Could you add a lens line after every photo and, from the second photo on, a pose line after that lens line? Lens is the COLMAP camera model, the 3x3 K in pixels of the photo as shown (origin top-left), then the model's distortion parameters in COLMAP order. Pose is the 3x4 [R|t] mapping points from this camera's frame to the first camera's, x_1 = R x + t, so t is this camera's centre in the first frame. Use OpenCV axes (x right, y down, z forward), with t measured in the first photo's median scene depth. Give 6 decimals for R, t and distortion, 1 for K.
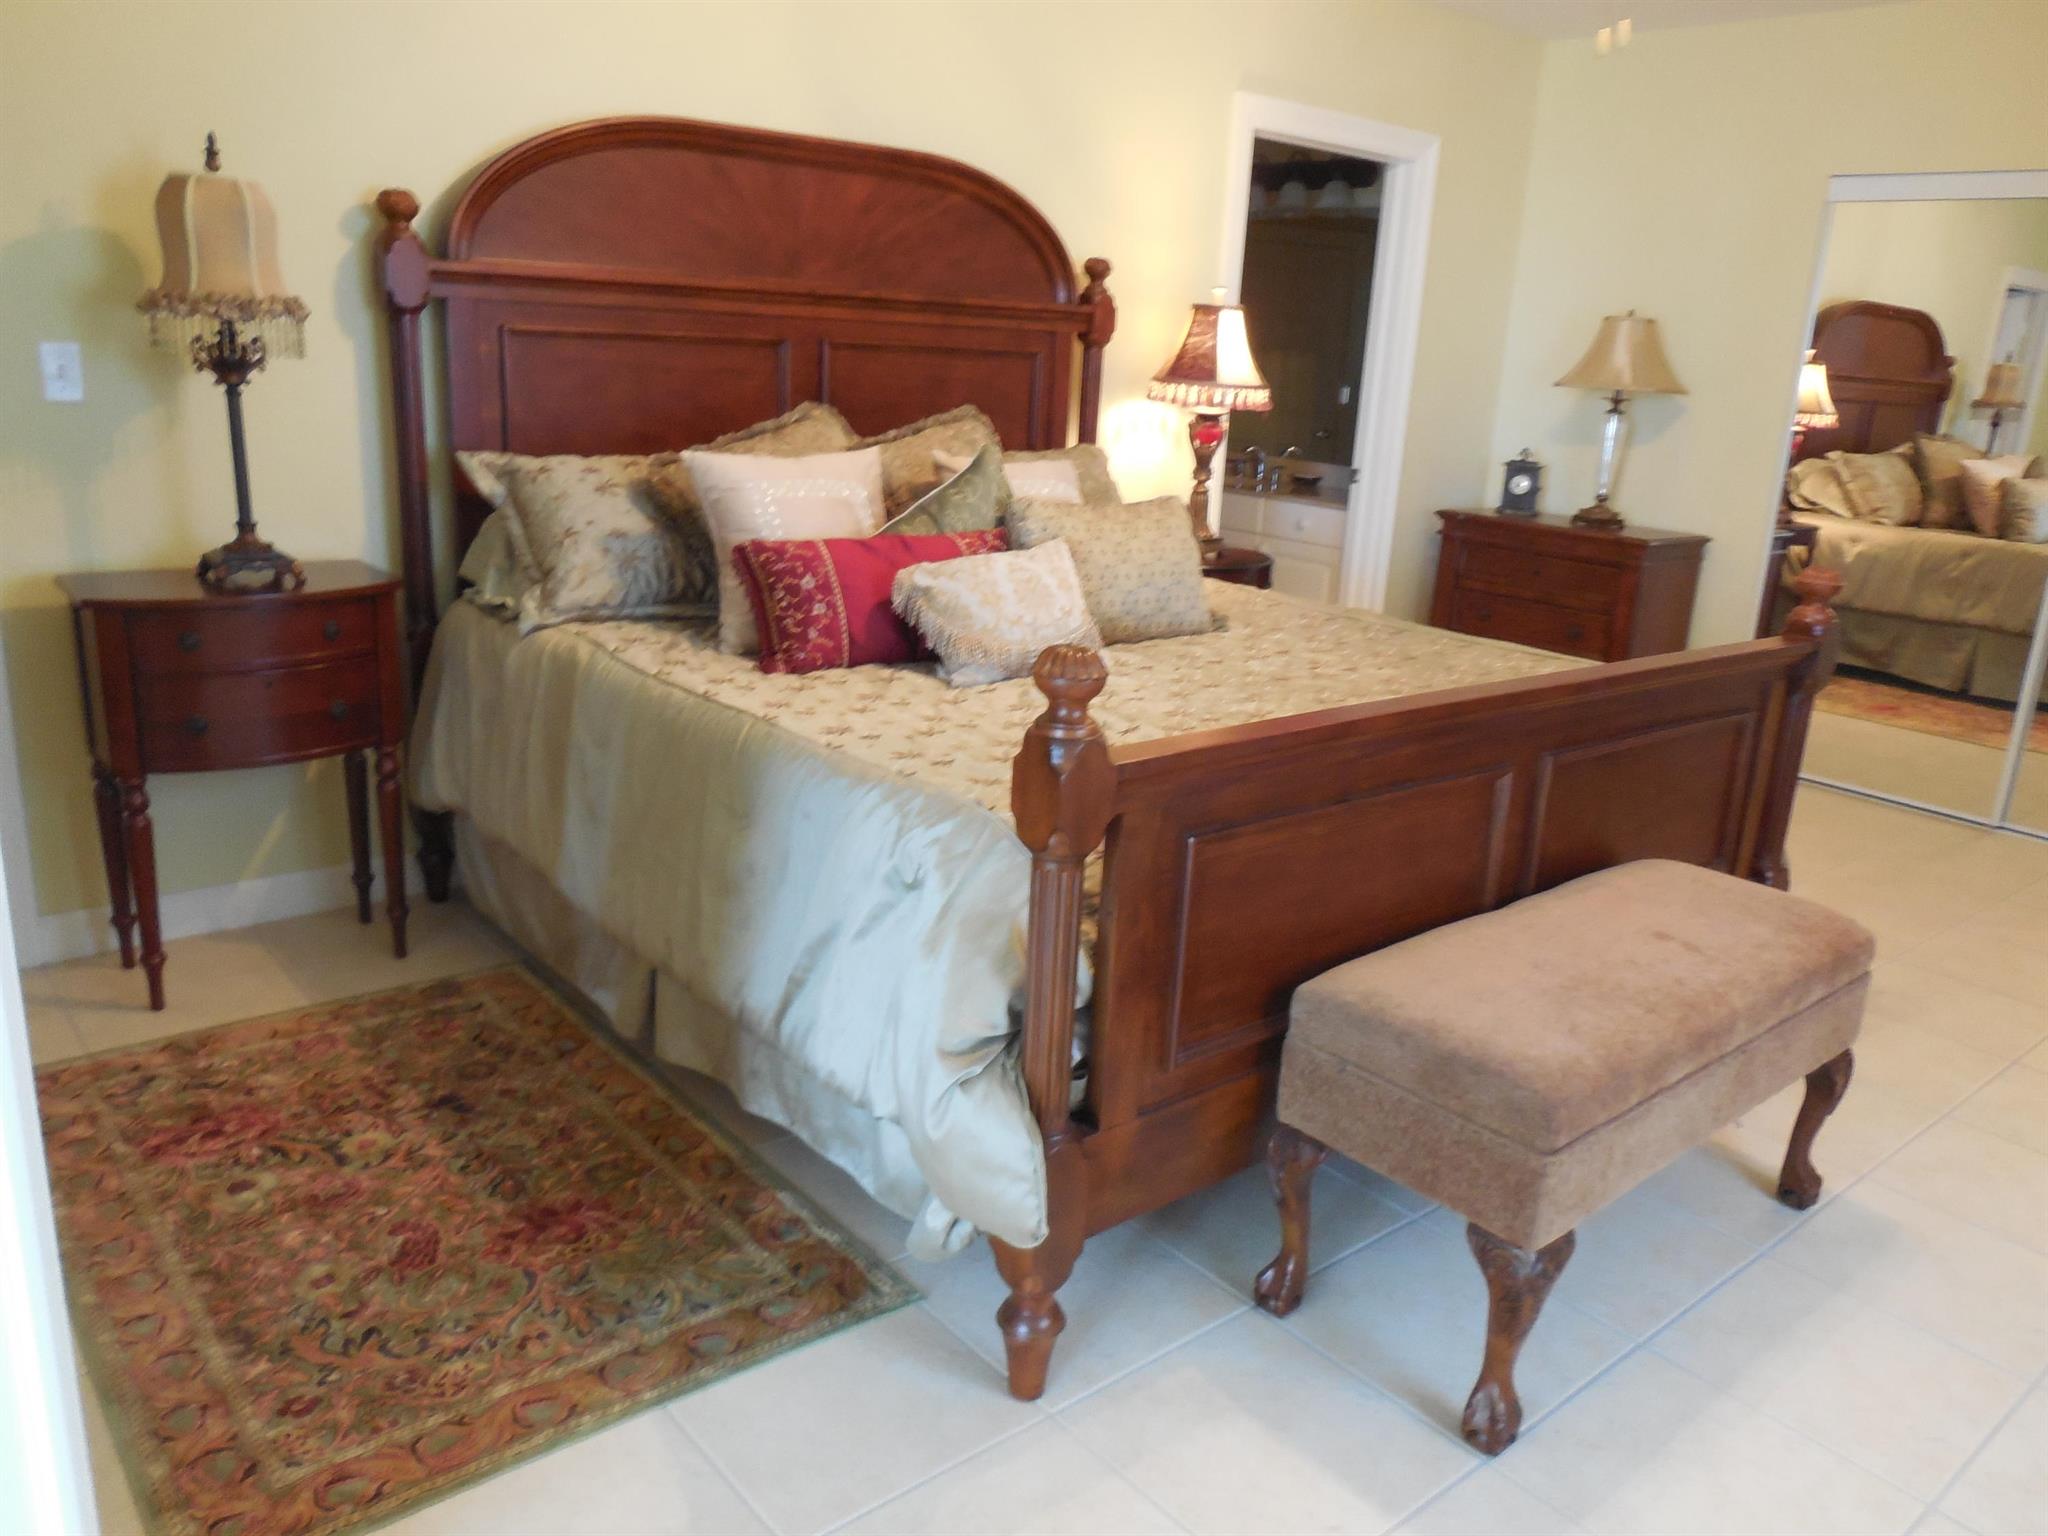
lens RADIAL K [[1523.6, 0, 1029.2], [0, 1523.6, 755.6], [0, 0, 1]] dist [-0.035693, 0.028220]
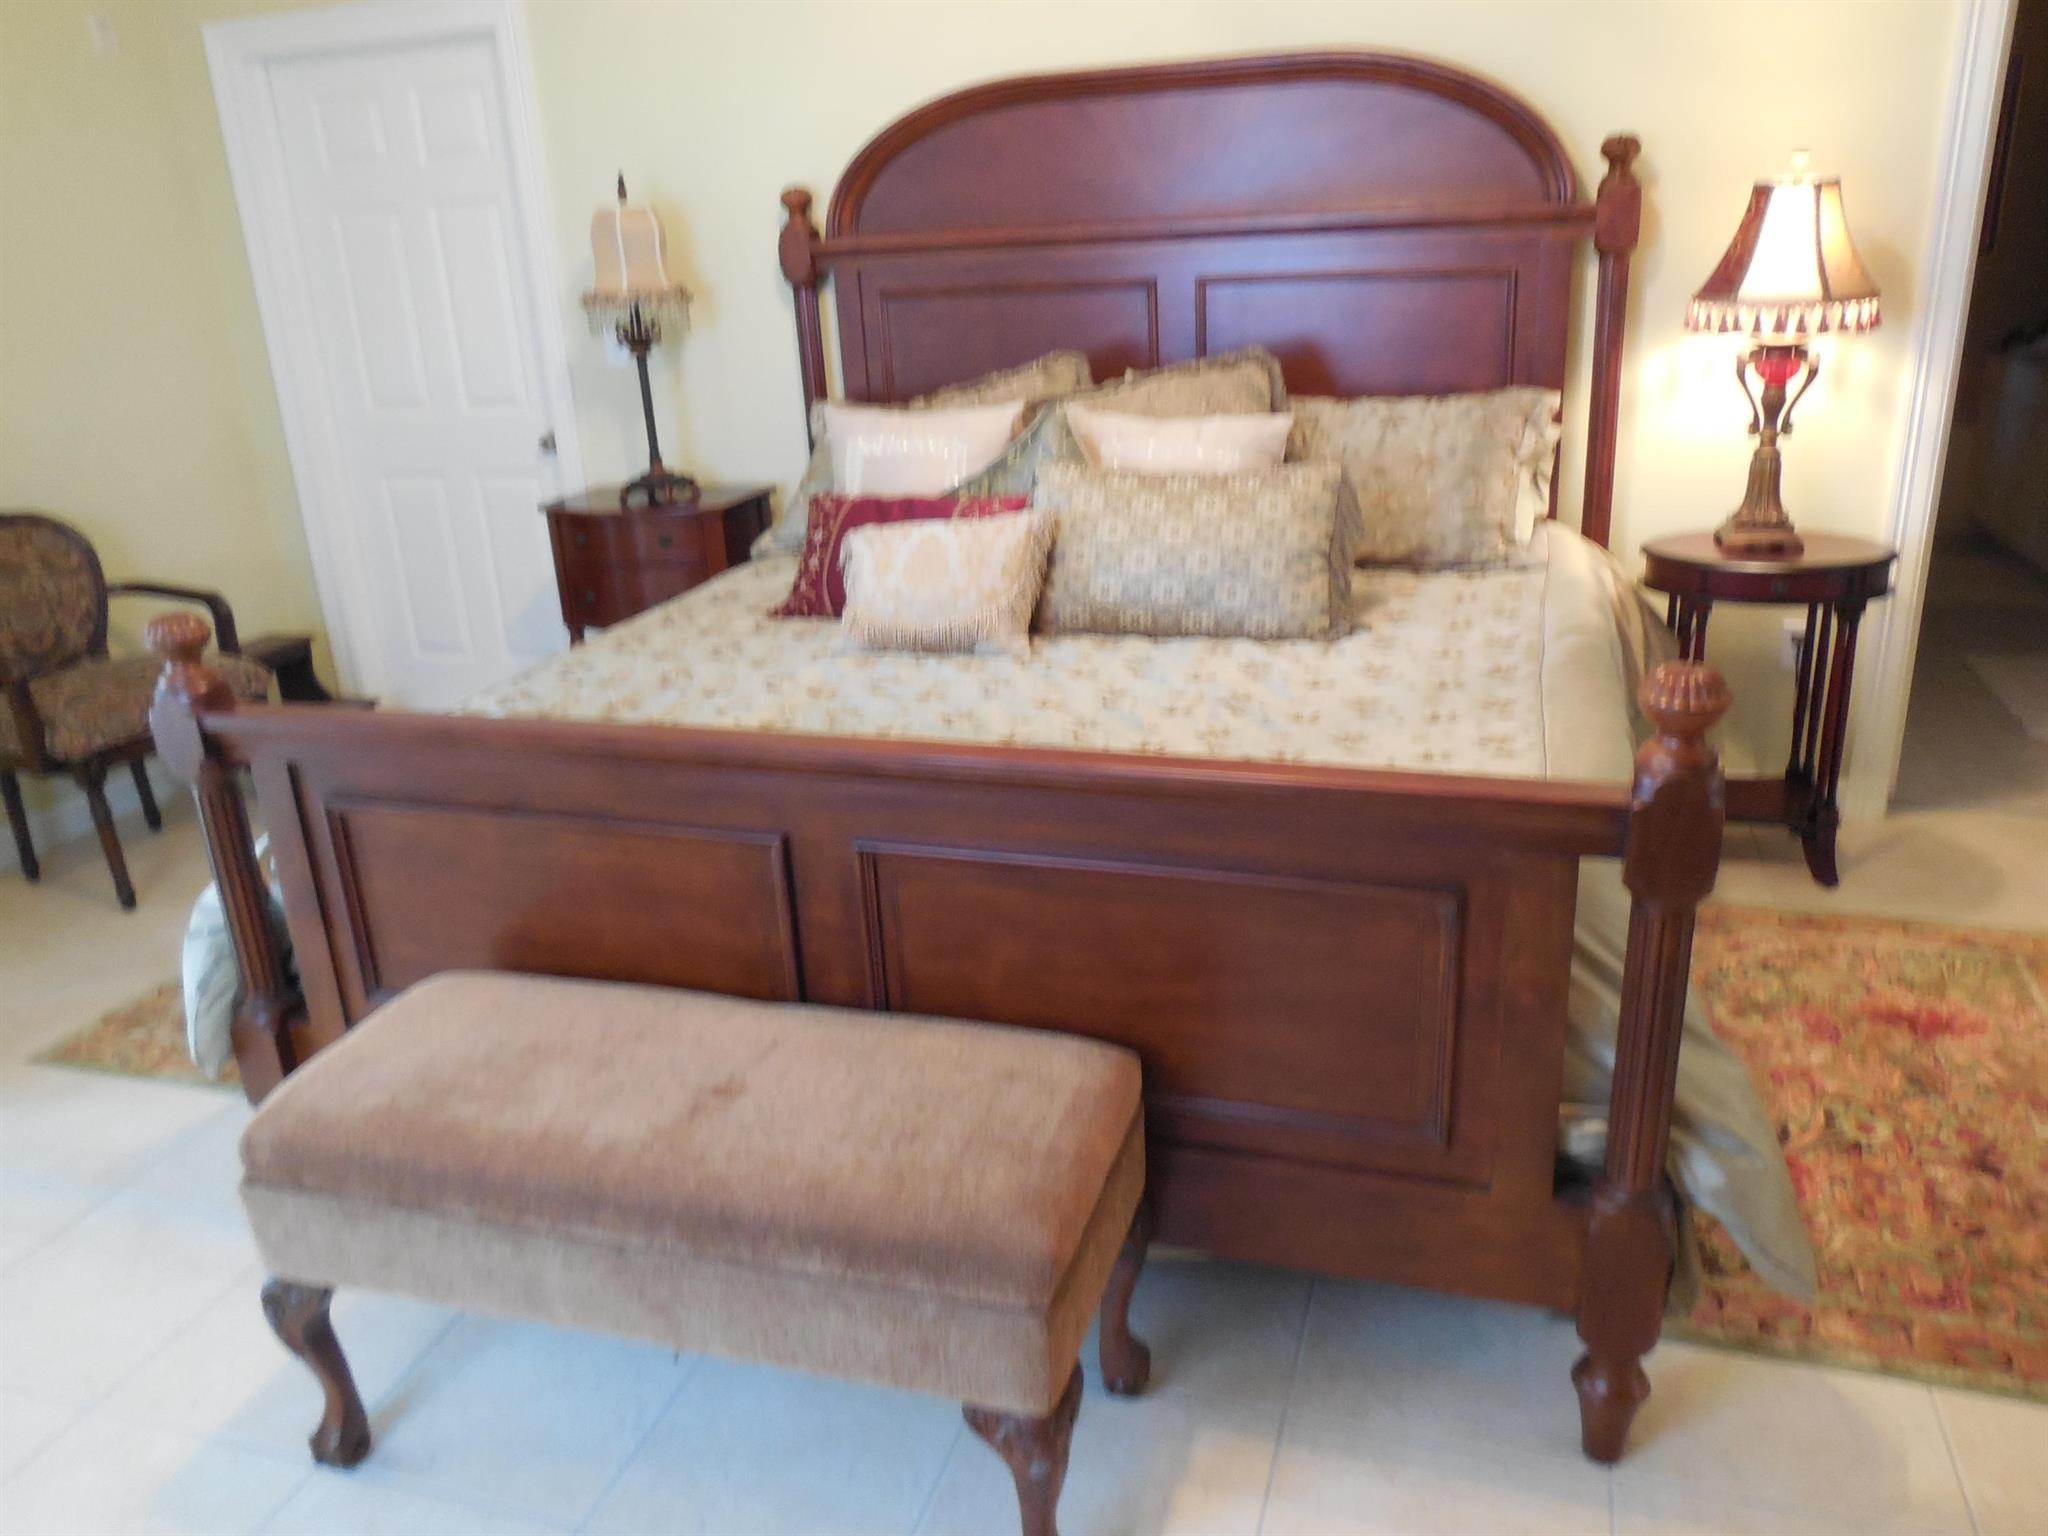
lens RADIAL K [[1507.8, 0, 1014.9], [0, 1507.8, 758.7], [0, 0, 1]] dist [-0.027199, 0.008733]
pose [[0.540964, 0.202368, -0.816336, 0.841645], [-0.148212, 0.978369, 0.144319, -0.134378], [0.827883, 0.042919, 0.559256, 0.528408]]
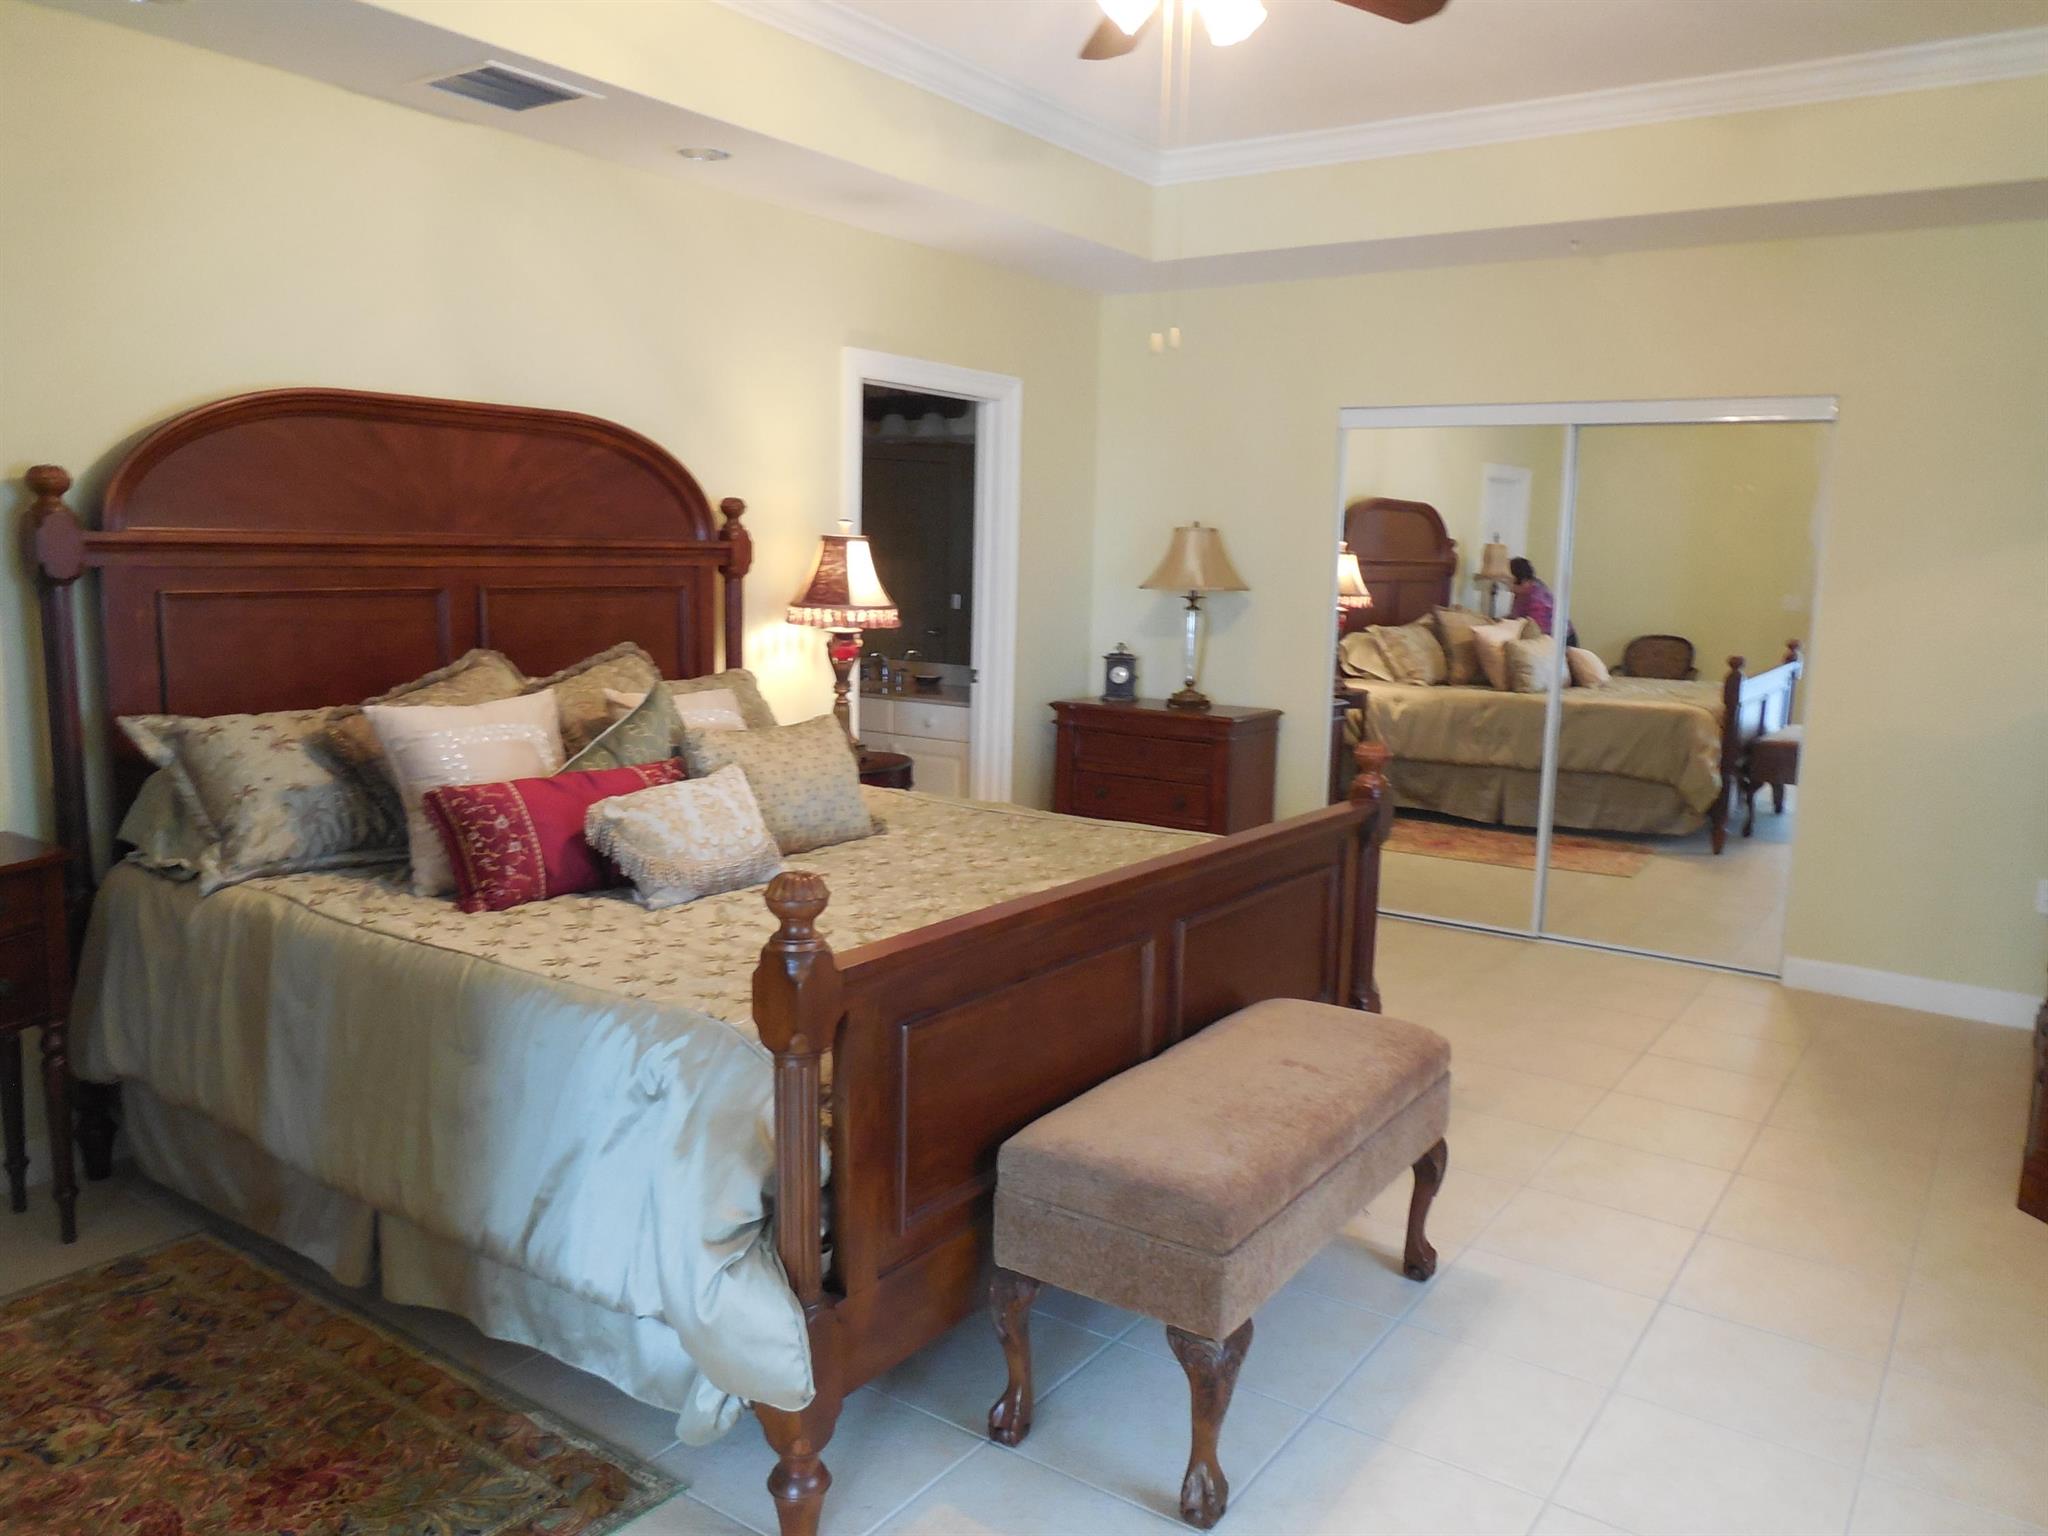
lens RADIAL K [[1511.6, 0, 1031.1], [0, 1511.6, 735.3], [0, 0, 1]] dist [-0.056729, 0.030456]
pose [[0.965505, -0.066270, 0.251811, -0.047465], [0.099640, 0.987496, -0.122161, -0.009204], [-0.240567, 0.143038, 0.960035, -0.101572]]
